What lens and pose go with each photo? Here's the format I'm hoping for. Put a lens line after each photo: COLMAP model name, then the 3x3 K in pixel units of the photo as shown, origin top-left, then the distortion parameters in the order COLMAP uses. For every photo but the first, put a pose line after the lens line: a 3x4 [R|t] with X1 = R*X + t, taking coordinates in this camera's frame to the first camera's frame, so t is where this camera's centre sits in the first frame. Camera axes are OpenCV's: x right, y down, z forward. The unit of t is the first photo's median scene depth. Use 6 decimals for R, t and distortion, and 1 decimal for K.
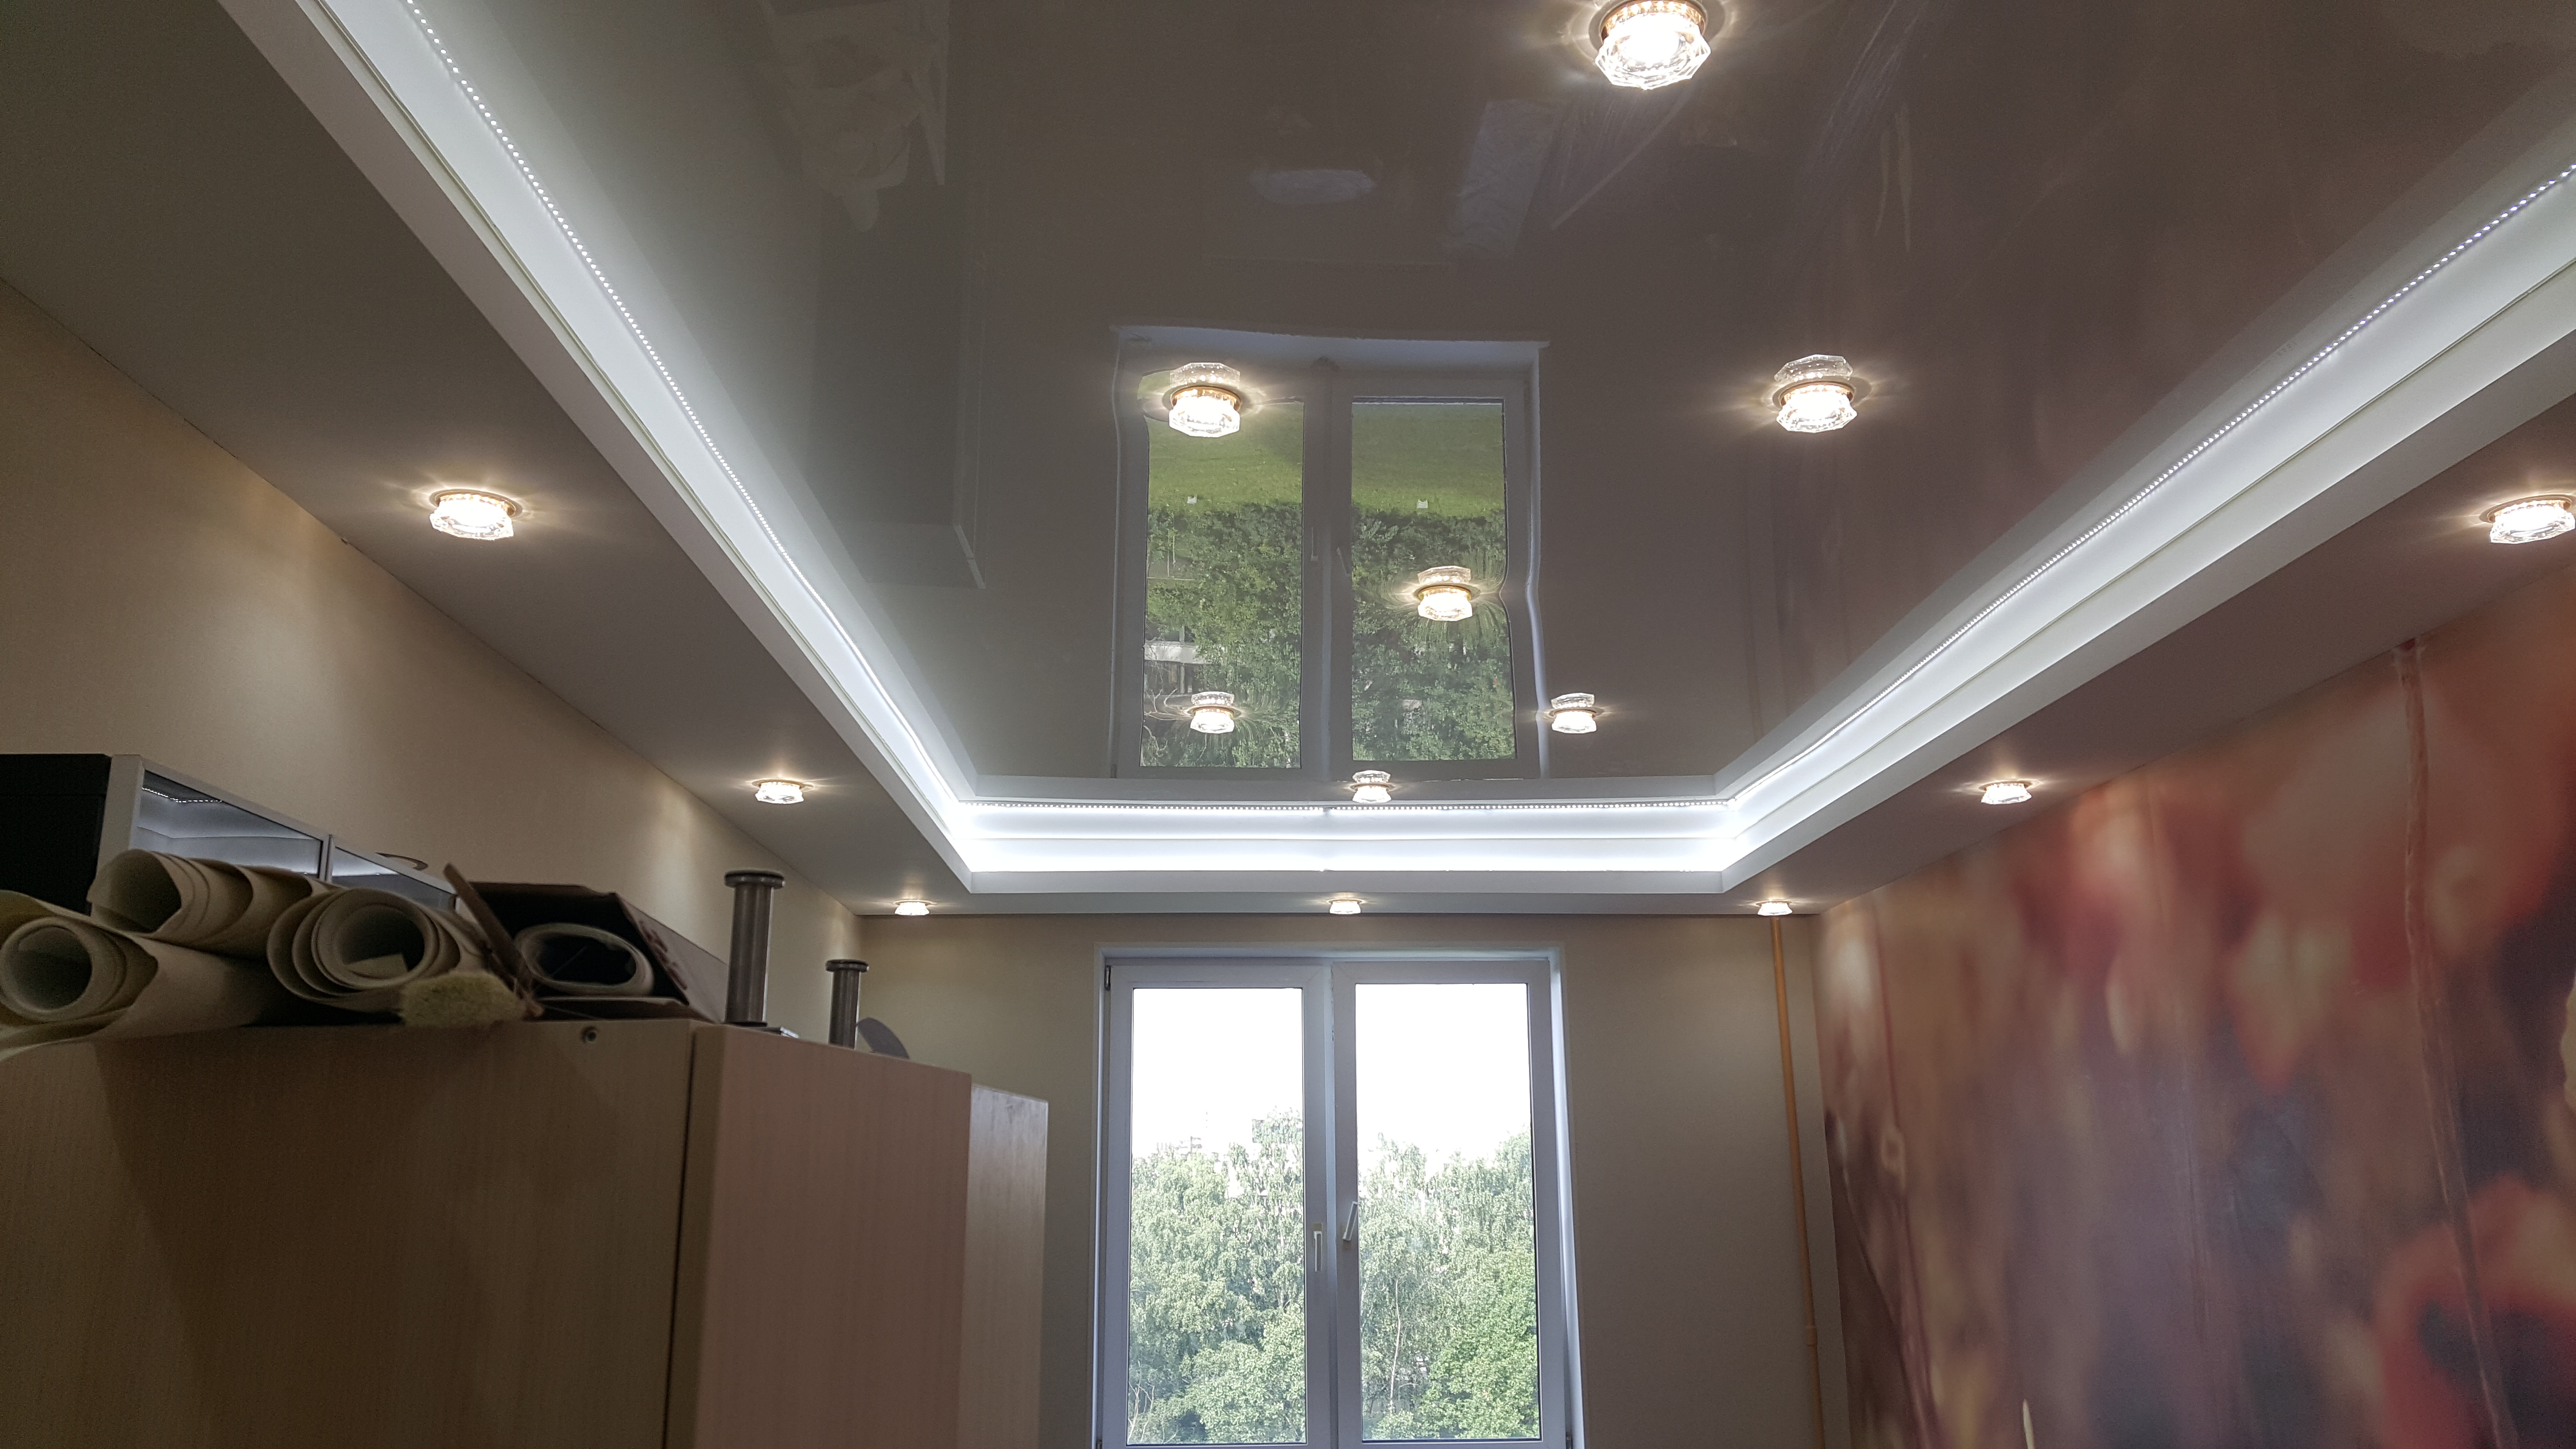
lens RADIAL K [[2036.8, 0, 1288.0], [0, 2036.8, 724.5], [0, 0, 1]] dist [0.024149, 0.004621]
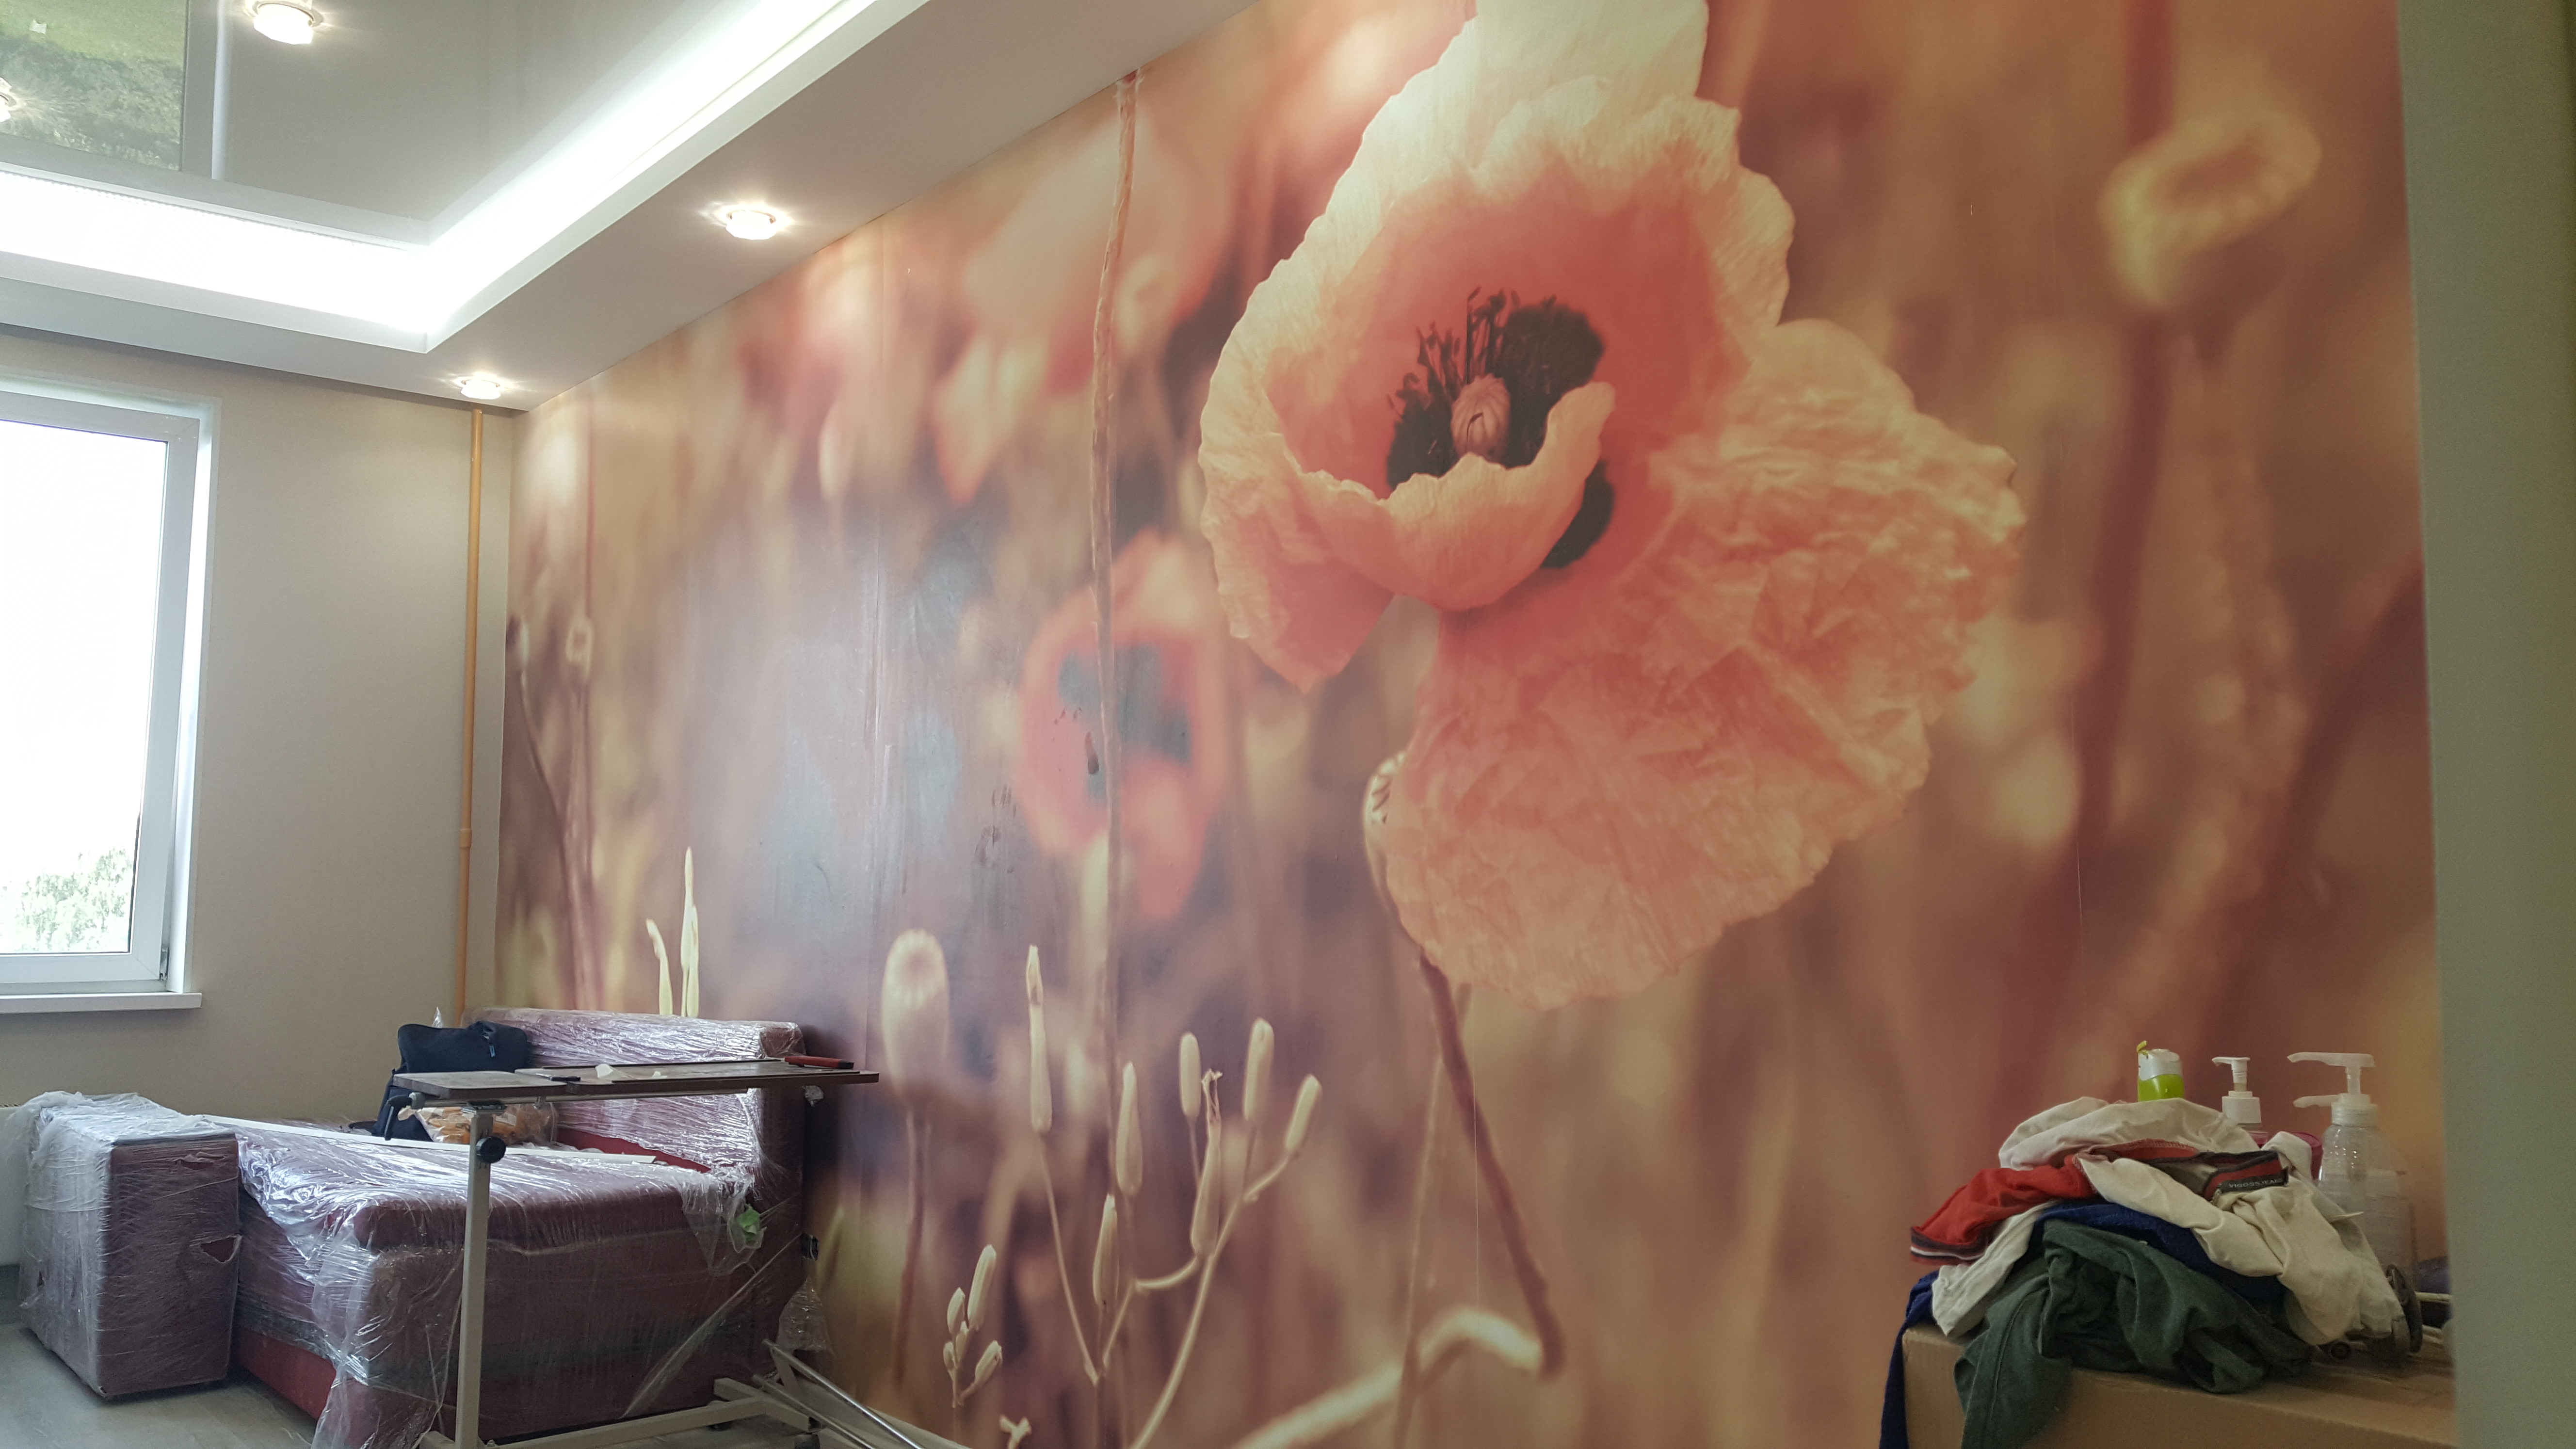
lens RADIAL K [[2036.8, 0, 1288.0], [0, 2036.8, 724.5], [0, 0, 1]] dist [0.024149, 0.004621]
pose [[0.802421, 0.088981, 0.590088, -0.004927], [-0.136094, 0.990050, 0.035774, 0.185728], [-0.581033, -0.109013, 0.806546, 0.014695]]
